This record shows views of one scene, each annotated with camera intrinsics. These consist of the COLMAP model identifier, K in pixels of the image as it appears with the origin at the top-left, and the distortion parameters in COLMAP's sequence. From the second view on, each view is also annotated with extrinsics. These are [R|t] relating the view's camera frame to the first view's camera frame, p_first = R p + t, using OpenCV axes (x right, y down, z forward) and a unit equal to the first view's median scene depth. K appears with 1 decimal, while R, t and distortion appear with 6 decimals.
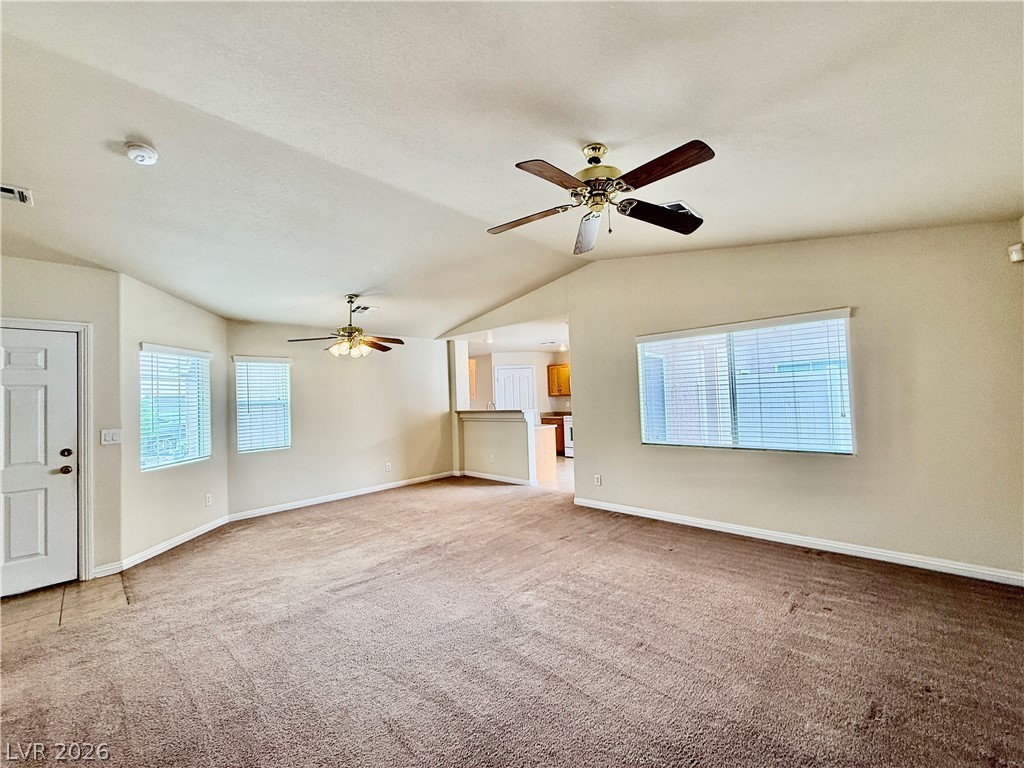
lens RADIAL K [[409.7, 0, 508.9], [0, 409.7, 383.6], [0, 0, 1]] dist [0.000010, 0.000591]
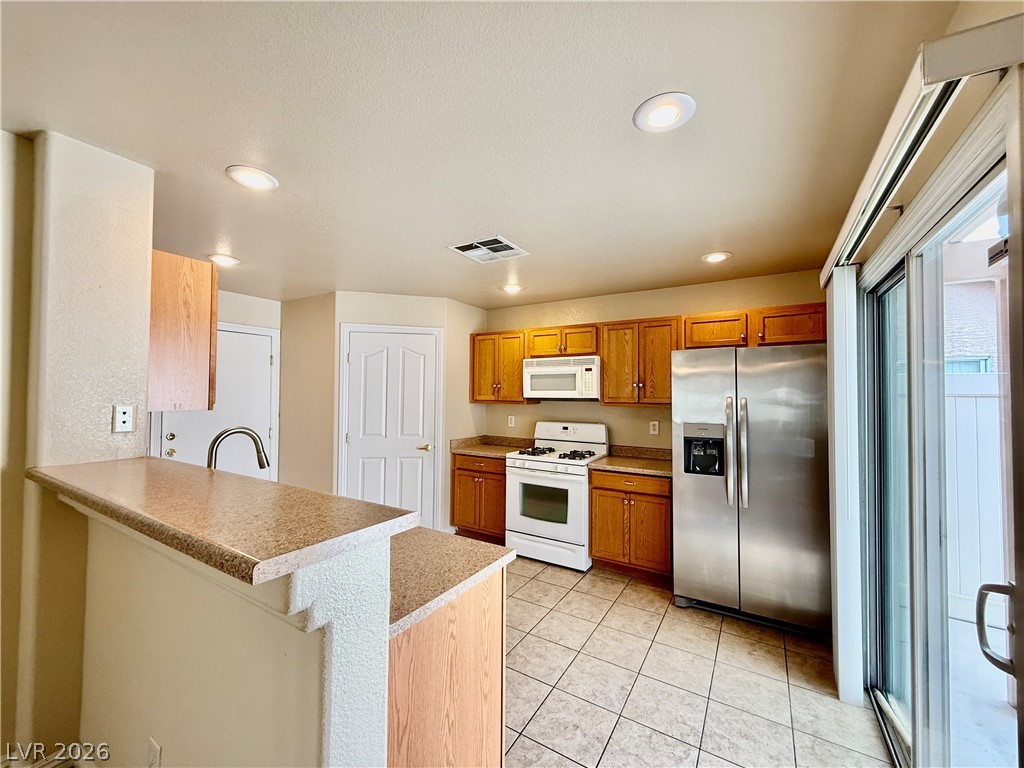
lens RADIAL K [[409.7, 0, 508.9], [0, 409.7, 383.6], [0, 0, 1]] dist [0.000010, 0.000591]
pose [[0.978070, 0.047080, 0.202888, 0.084596], [-0.047865, 0.998853, -0.001035, 0.016995], [-0.202704, -0.008699, 0.979201, 1.026041]]
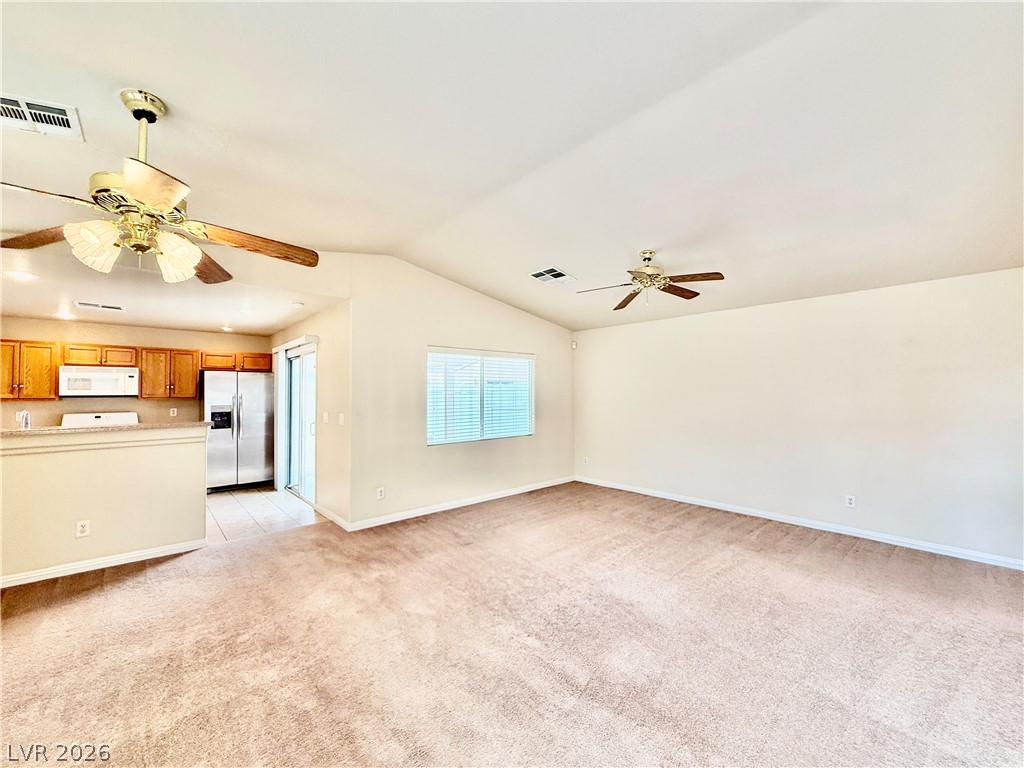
lens RADIAL K [[409.7, 0, 508.9], [0, 409.7, 383.6], [0, 0, 1]] dist [0.000010, 0.000591]
pose [[0.081235, 0.059686, 0.994906, -0.629748], [-0.033265, 0.997812, -0.057144, 0.032718], [-0.996140, -0.028453, 0.083043, 0.602719]]
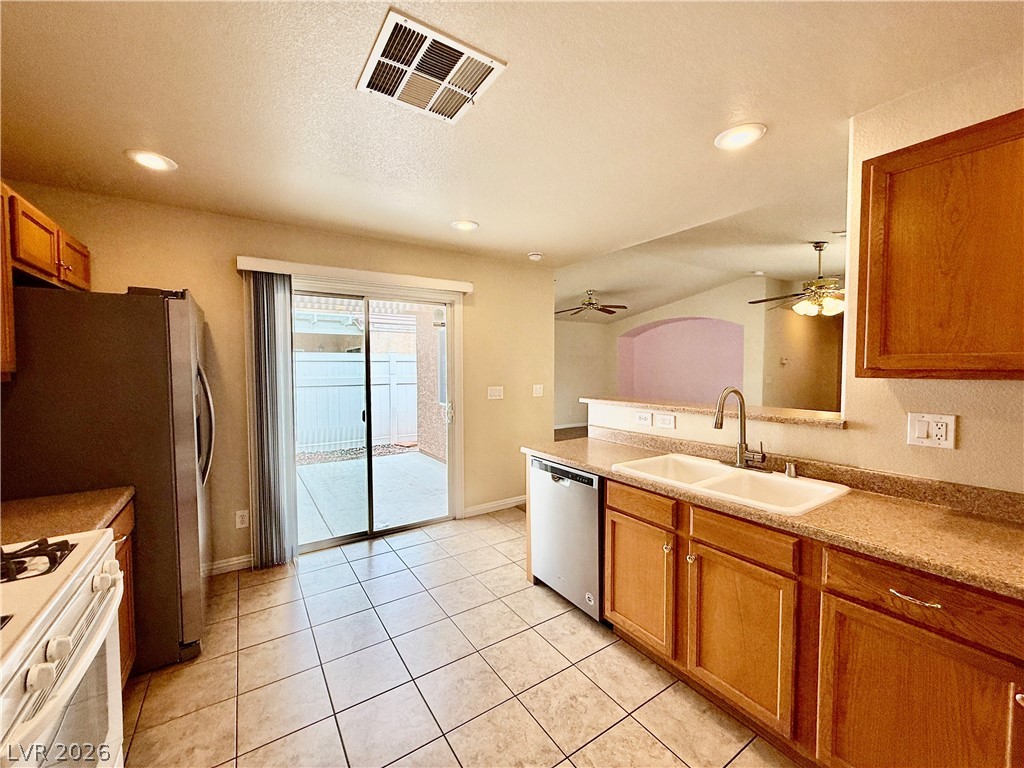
lens RADIAL K [[408.5, 0, 505.6], [0, 408.5, 383.1], [0, 0, 1]] dist [-0.002592, 0.000026]
pose [[-0.970709, 0.035750, 0.237582, 0.050383], [0.039090, 0.999192, 0.009360, 0.054026], [-0.237055, 0.018373, -0.971322, 1.793135]]
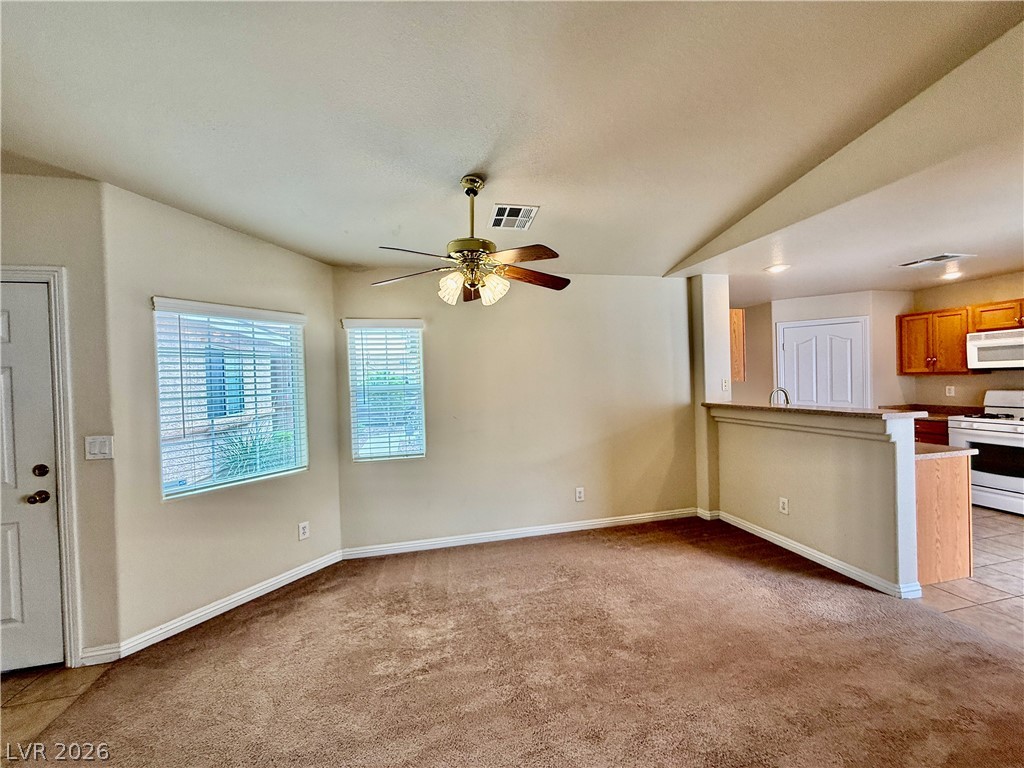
lens RADIAL K [[409.7, 0, 508.9], [0, 409.7, 383.6], [0, 0, 1]] dist [0.000010, 0.000591]
pose [[0.838993, 0.014015, -0.543962, -0.067002], [0.019697, 0.998231, 0.056100, 0.005780], [0.543786, -0.057782, 0.837232, 0.541043]]
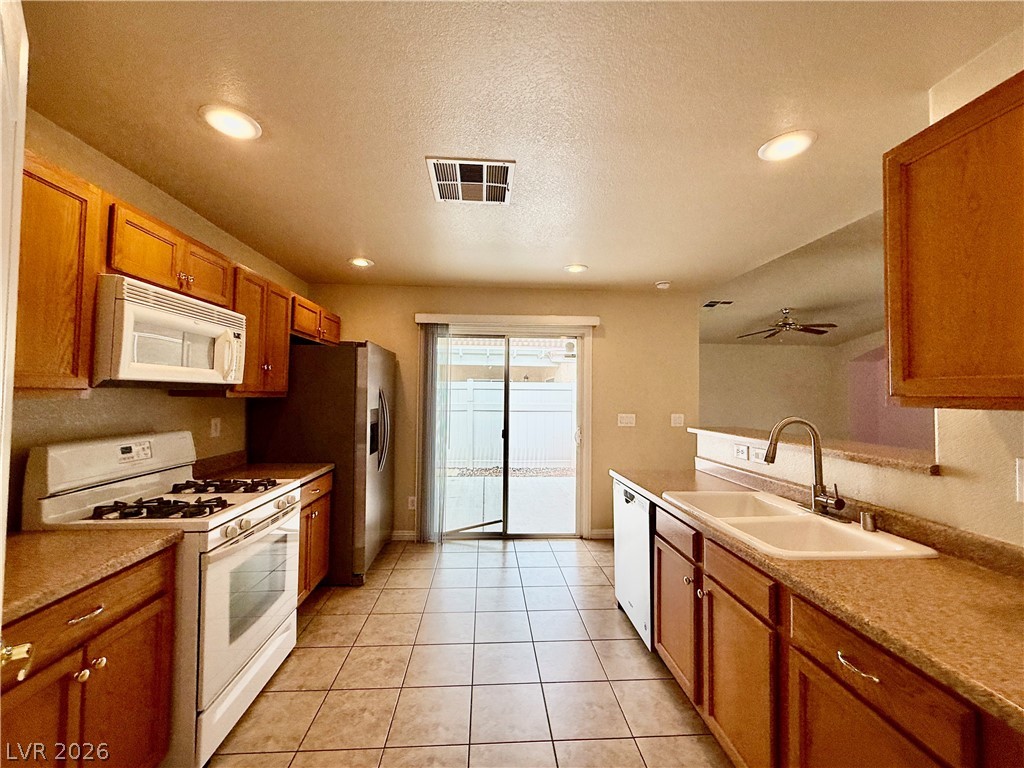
lens RADIAL K [[409.7, 0, 508.9], [0, 409.7, 383.6], [0, 0, 1]] dist [0.000010, 0.000591]
pose [[-0.724659, 0.054304, 0.686965, -0.119075], [0.004437, 0.997237, -0.074150, 0.065387], [-0.689094, -0.050685, -0.722897, 1.780393]]
